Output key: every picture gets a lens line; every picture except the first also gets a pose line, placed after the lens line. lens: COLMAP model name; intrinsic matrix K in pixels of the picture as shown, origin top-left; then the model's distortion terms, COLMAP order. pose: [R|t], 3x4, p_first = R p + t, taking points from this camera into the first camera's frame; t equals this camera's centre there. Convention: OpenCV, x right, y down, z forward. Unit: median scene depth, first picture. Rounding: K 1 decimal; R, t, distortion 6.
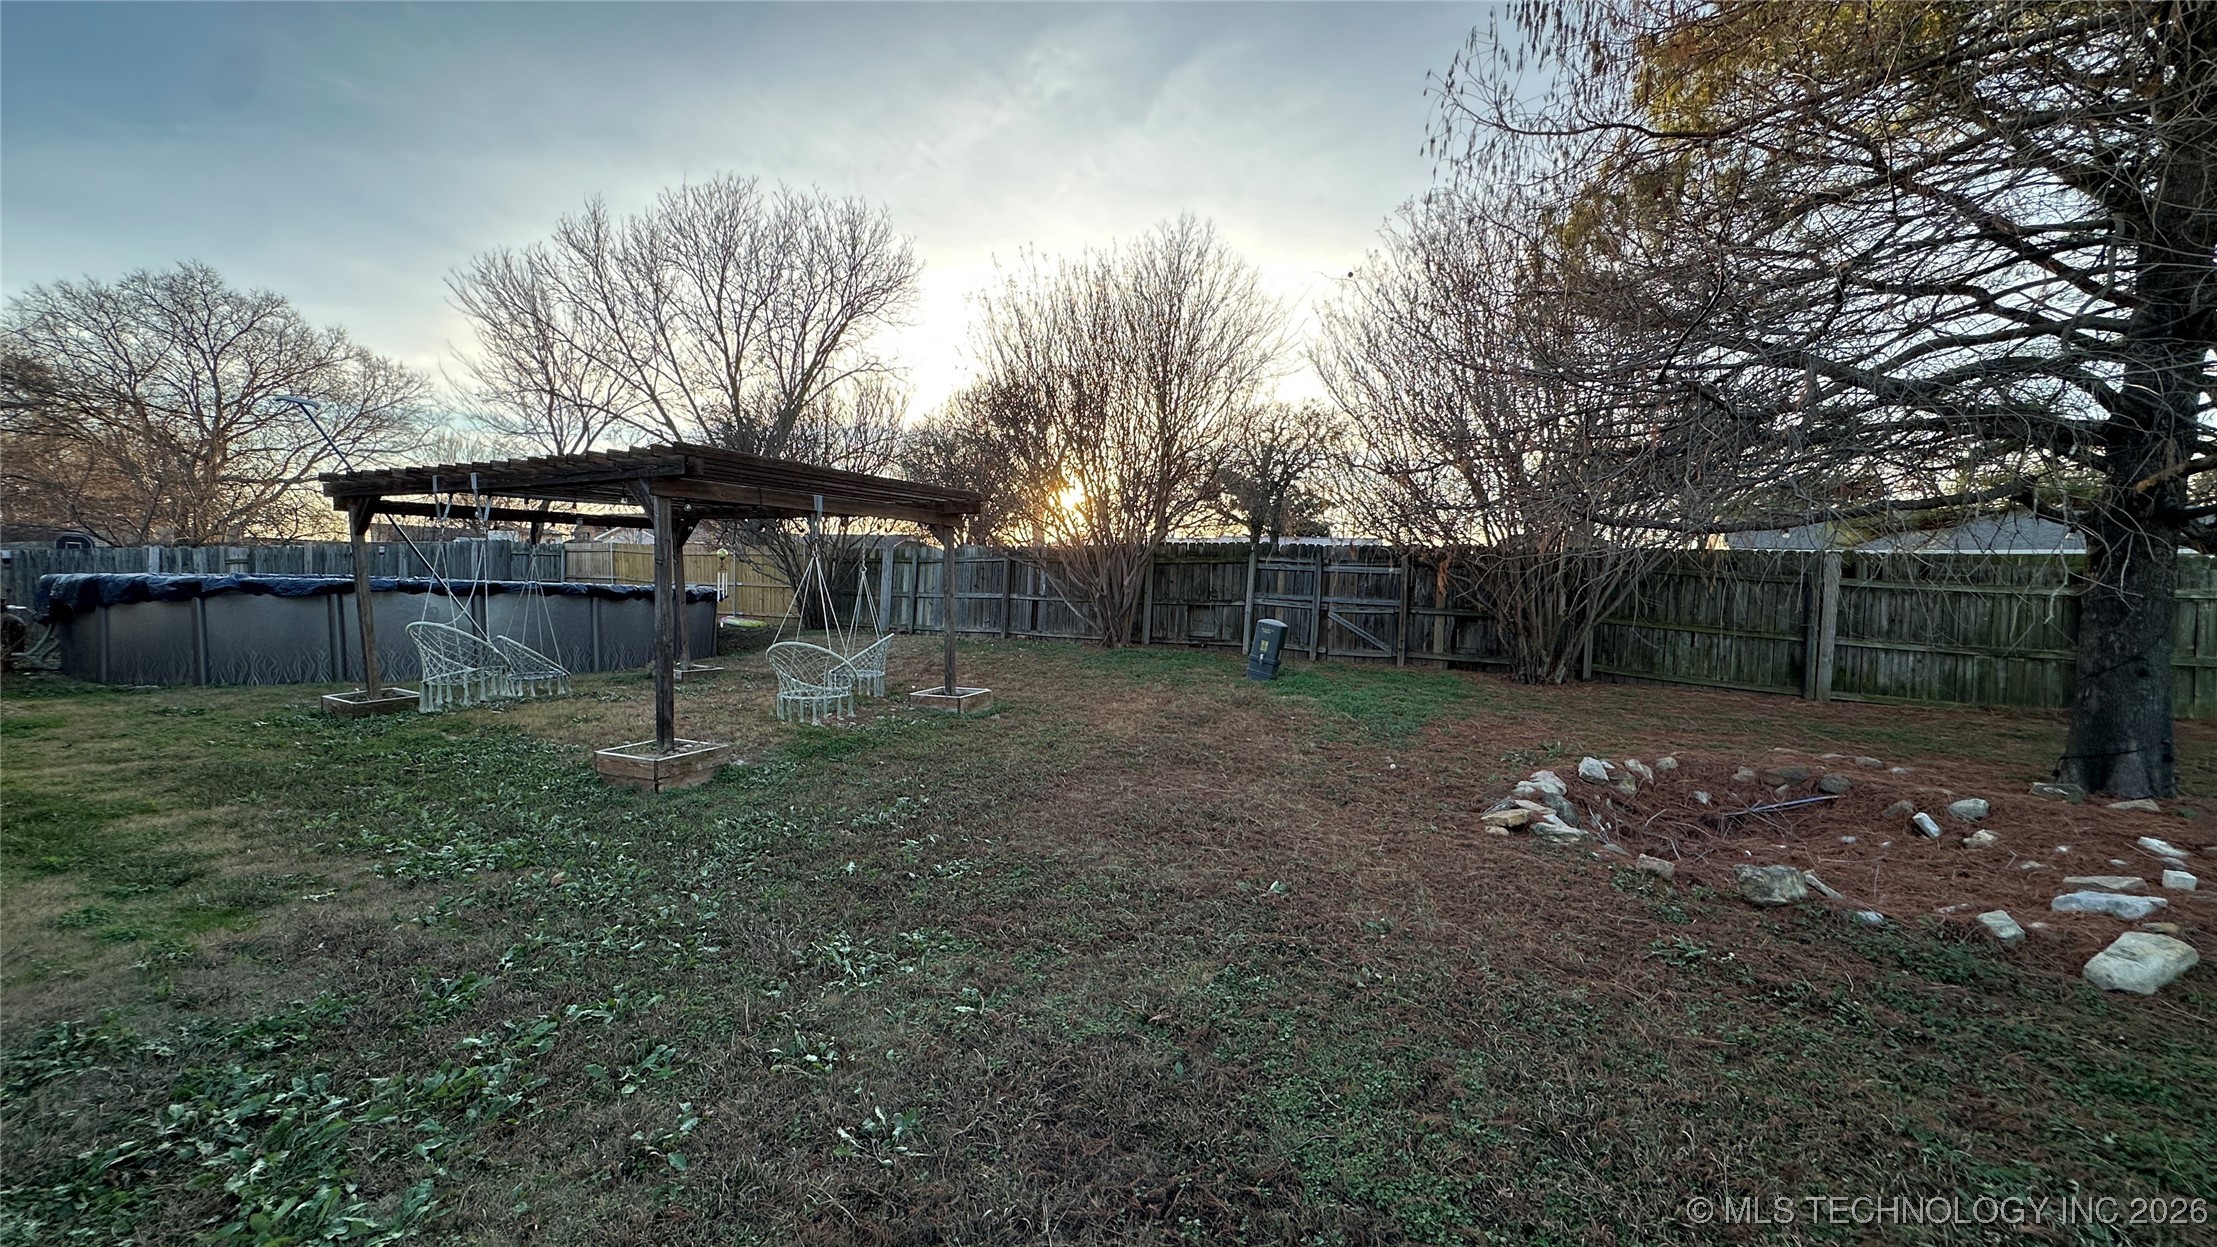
lens RADIAL K [[881.5, 0, 1105.9], [0, 881.5, 621.7], [0, 0, 1]] dist [-0.003843, 0.000063]
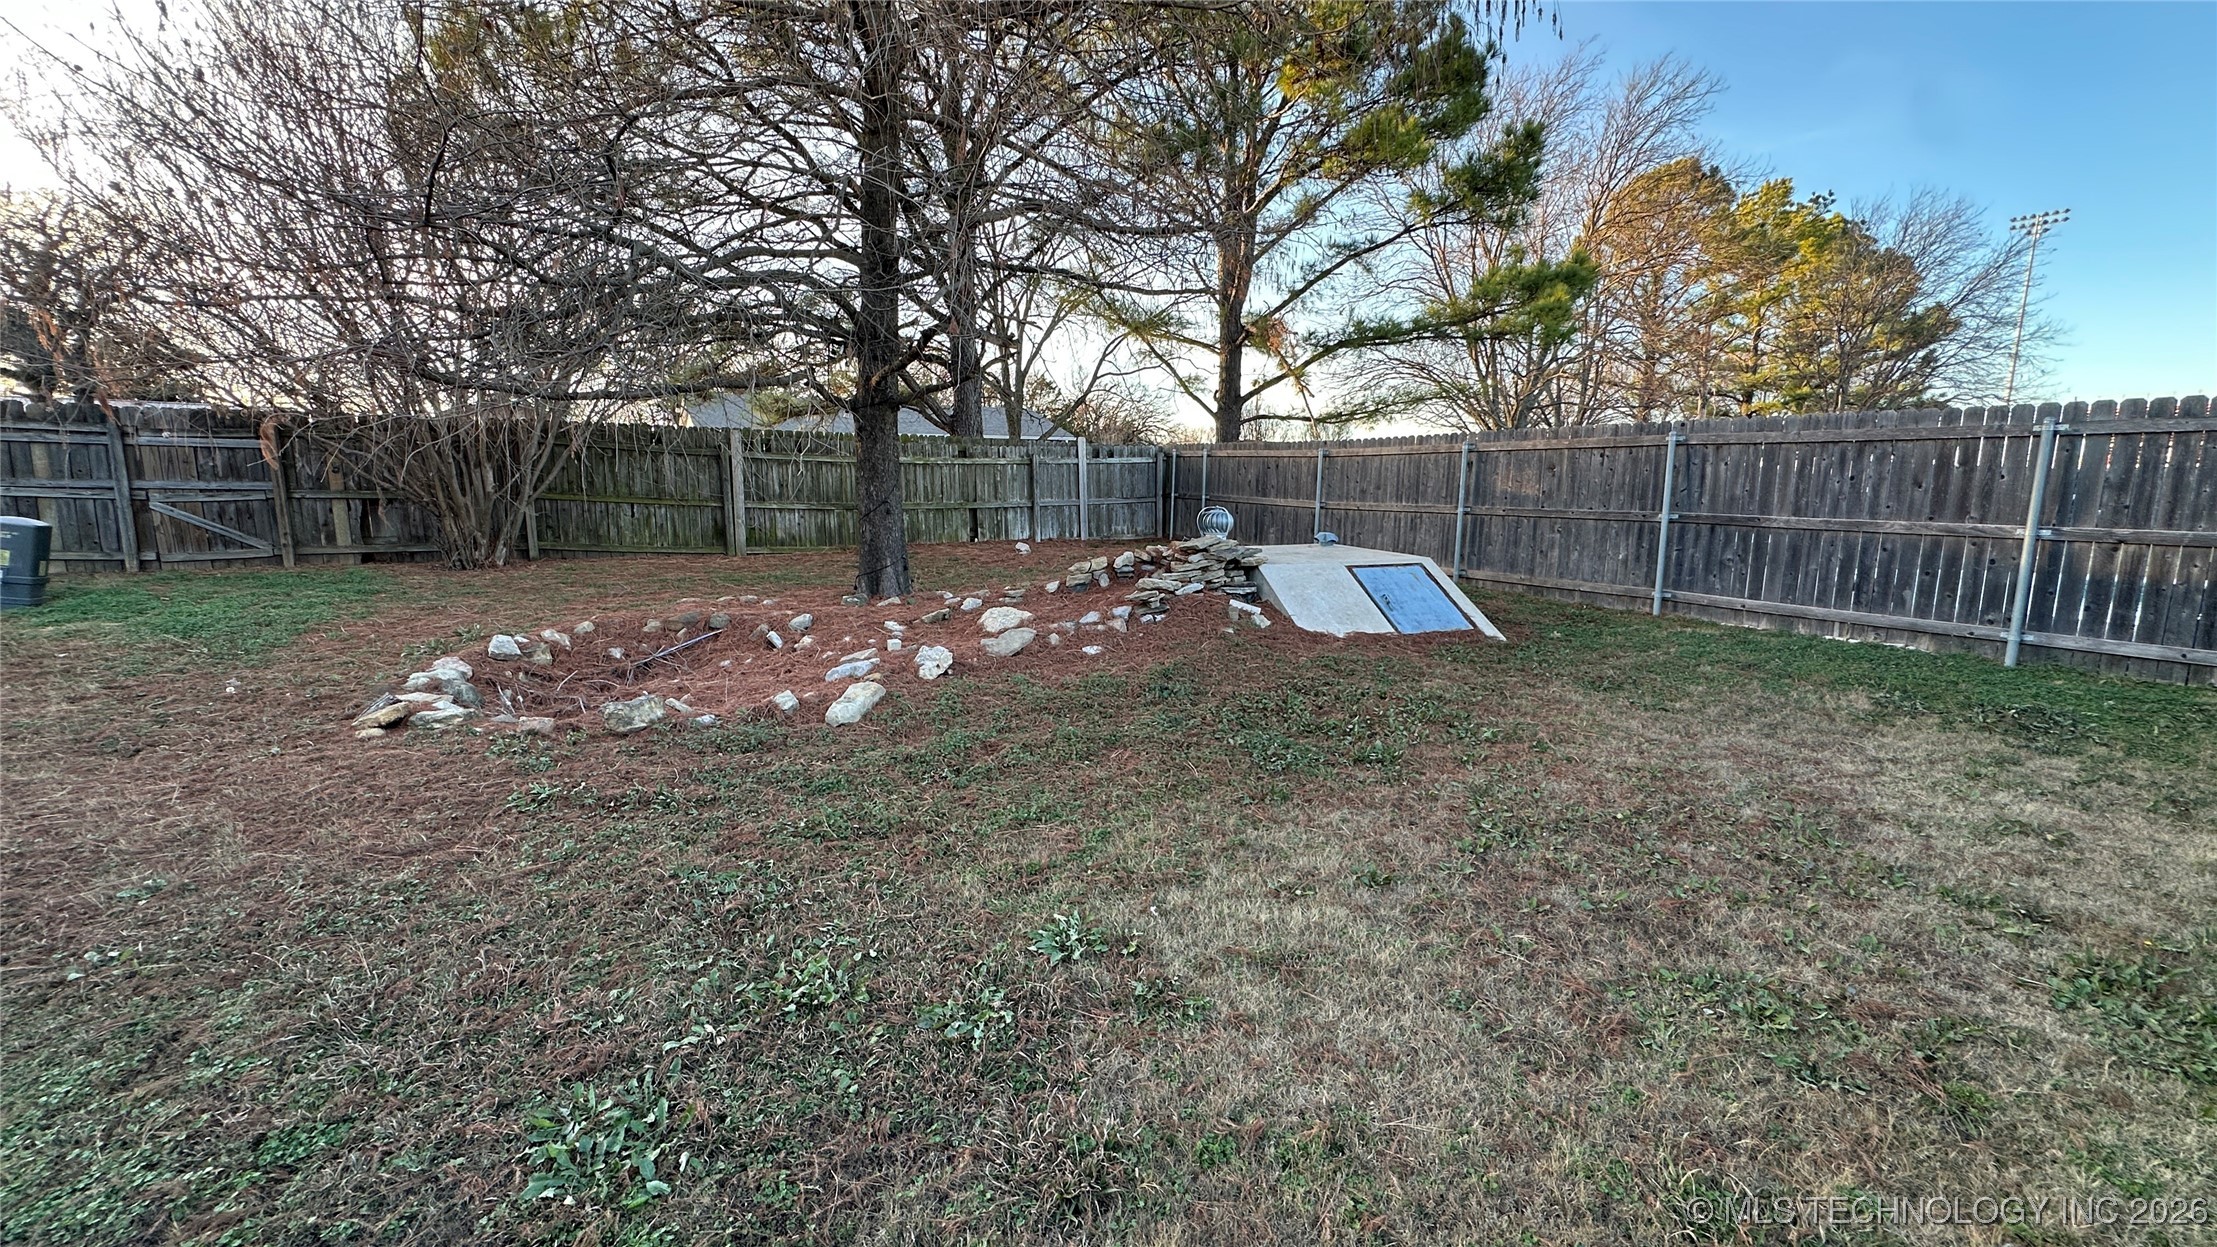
lens RADIAL K [[881.5, 0, 1105.9], [0, 881.5, 621.7], [0, 0, 1]] dist [-0.003843, 0.000063]
pose [[0.521413, -0.161809, 0.837823, 0.088402], [0.049516, 0.985939, 0.159599, 0.018366], [-0.851867, -0.041731, 0.522093, -0.071518]]
